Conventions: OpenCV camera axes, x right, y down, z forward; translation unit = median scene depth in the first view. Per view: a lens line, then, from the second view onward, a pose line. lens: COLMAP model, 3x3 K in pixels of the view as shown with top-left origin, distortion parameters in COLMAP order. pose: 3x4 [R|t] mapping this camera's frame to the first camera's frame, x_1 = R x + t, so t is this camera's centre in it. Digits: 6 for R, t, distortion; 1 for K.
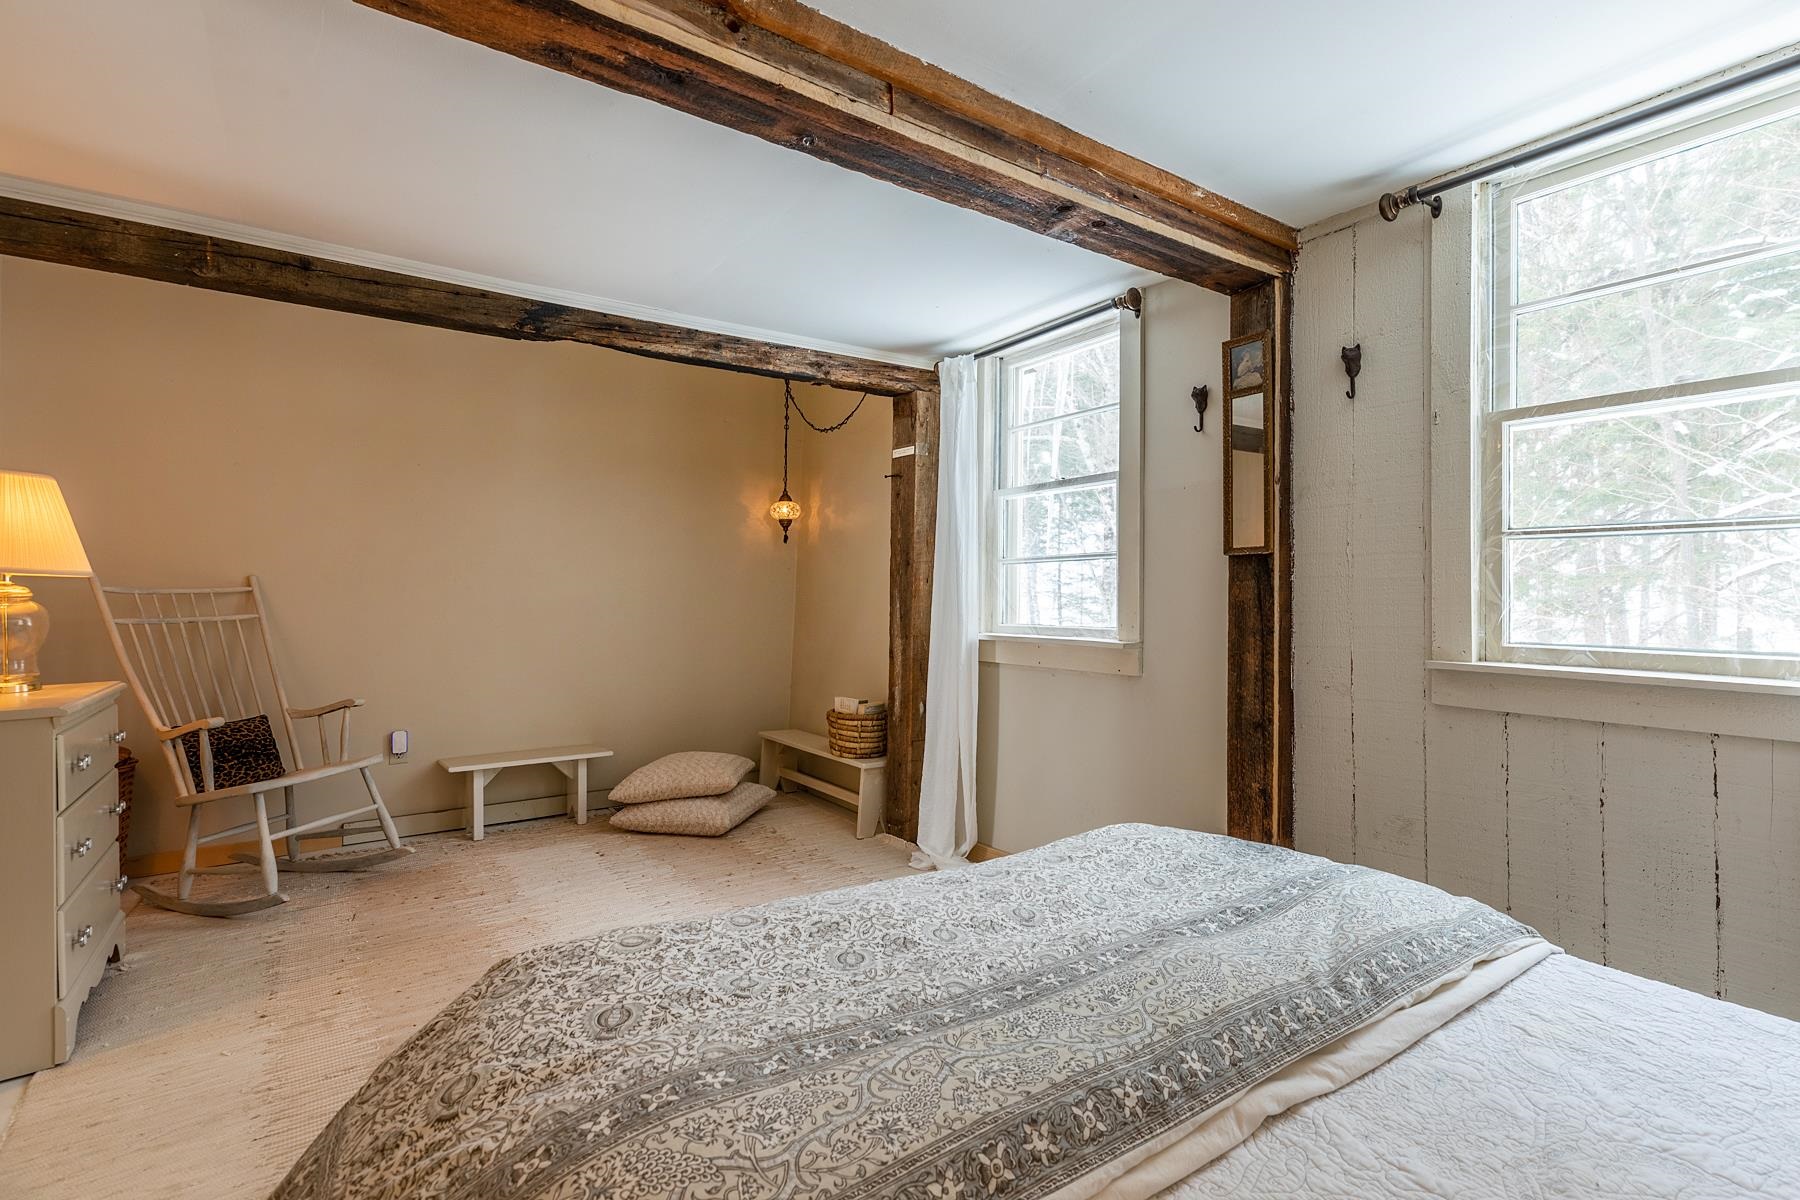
lens RADIAL K [[834.6, 0, 902.3], [0, 834.6, 594.2], [0, 0, 1]] dist [0.006216, 0.001090]
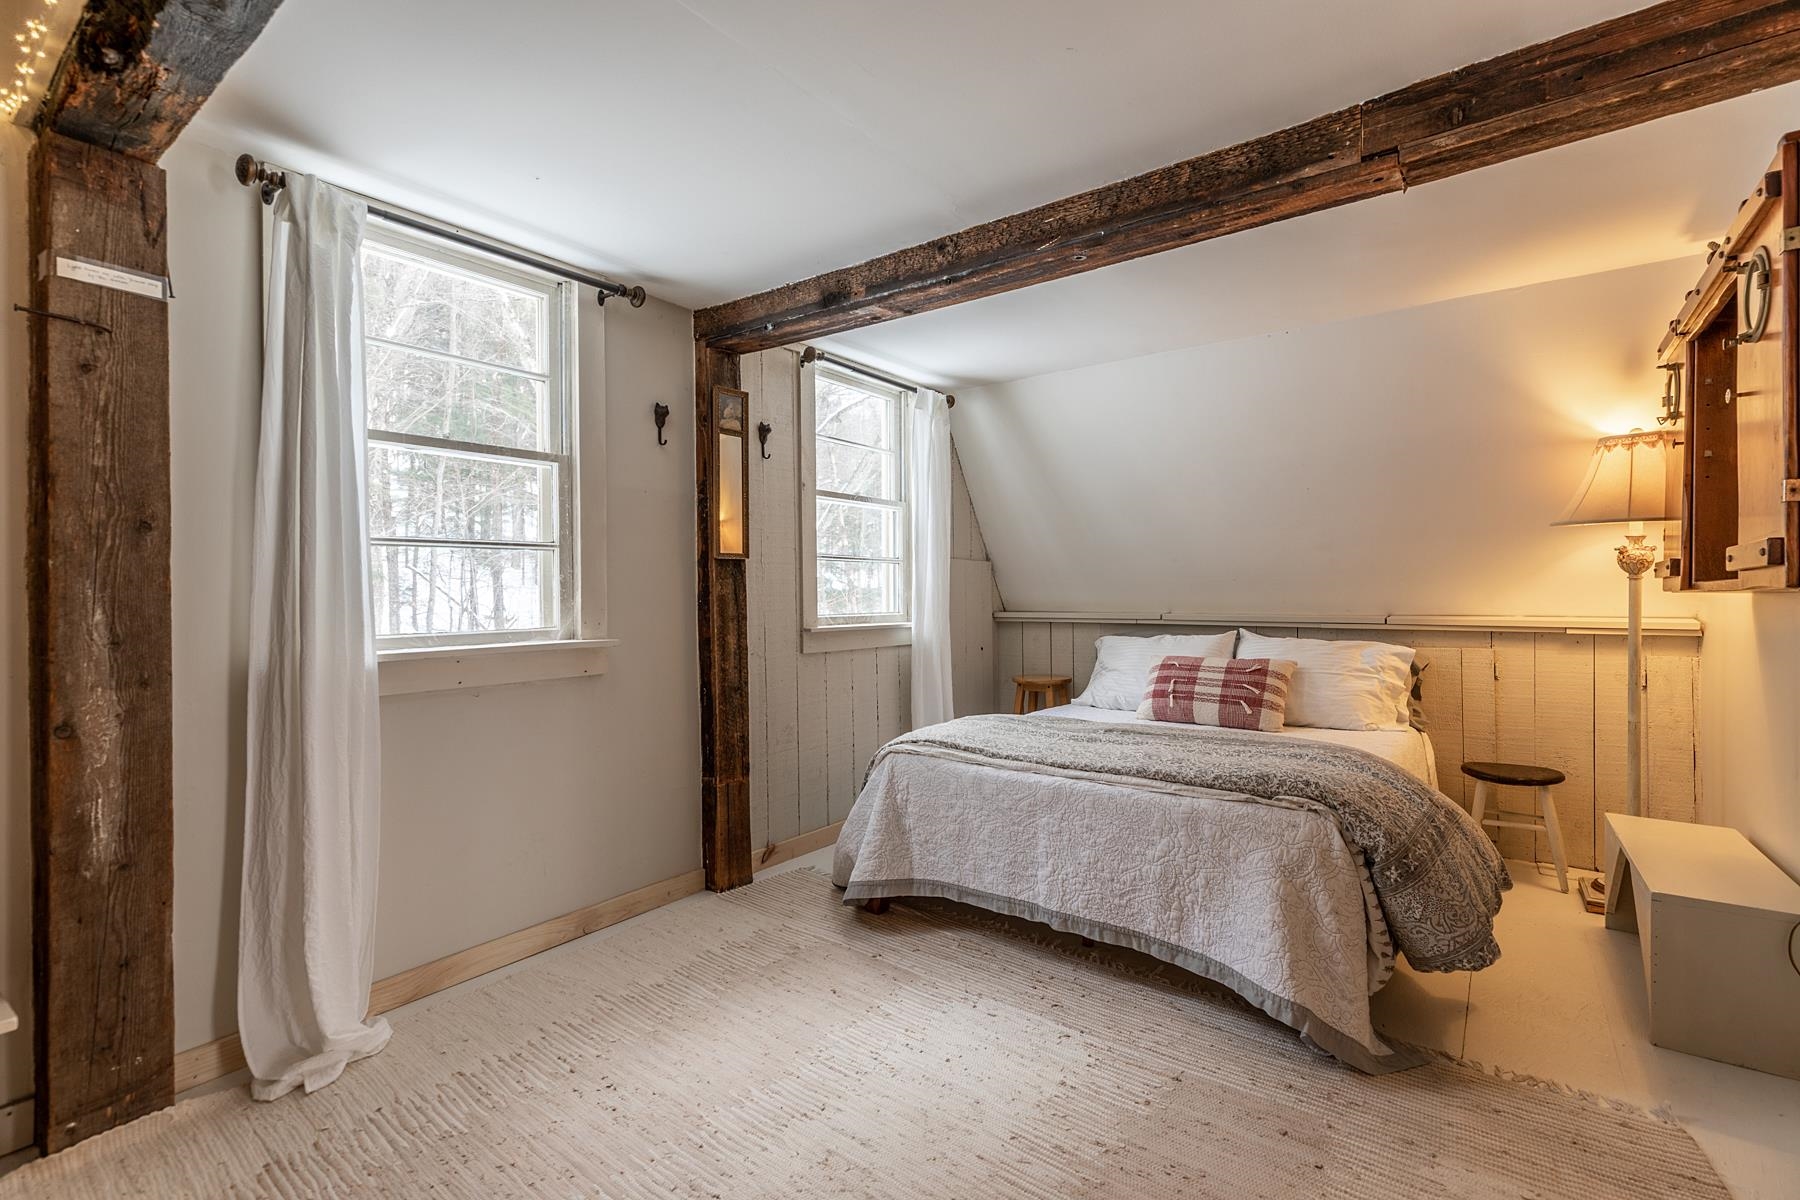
lens RADIAL K [[818.5, 0, 892.7], [0, 818.5, 609.9], [0, 0, 1]] dist [0.000527, 0.000203]
pose [[-0.297811, -0.018052, 0.954454, -0.786753], [0.006993, 0.999753, 0.021090, 0.005381], [-0.954599, 0.012955, -0.297611, 1.033216]]
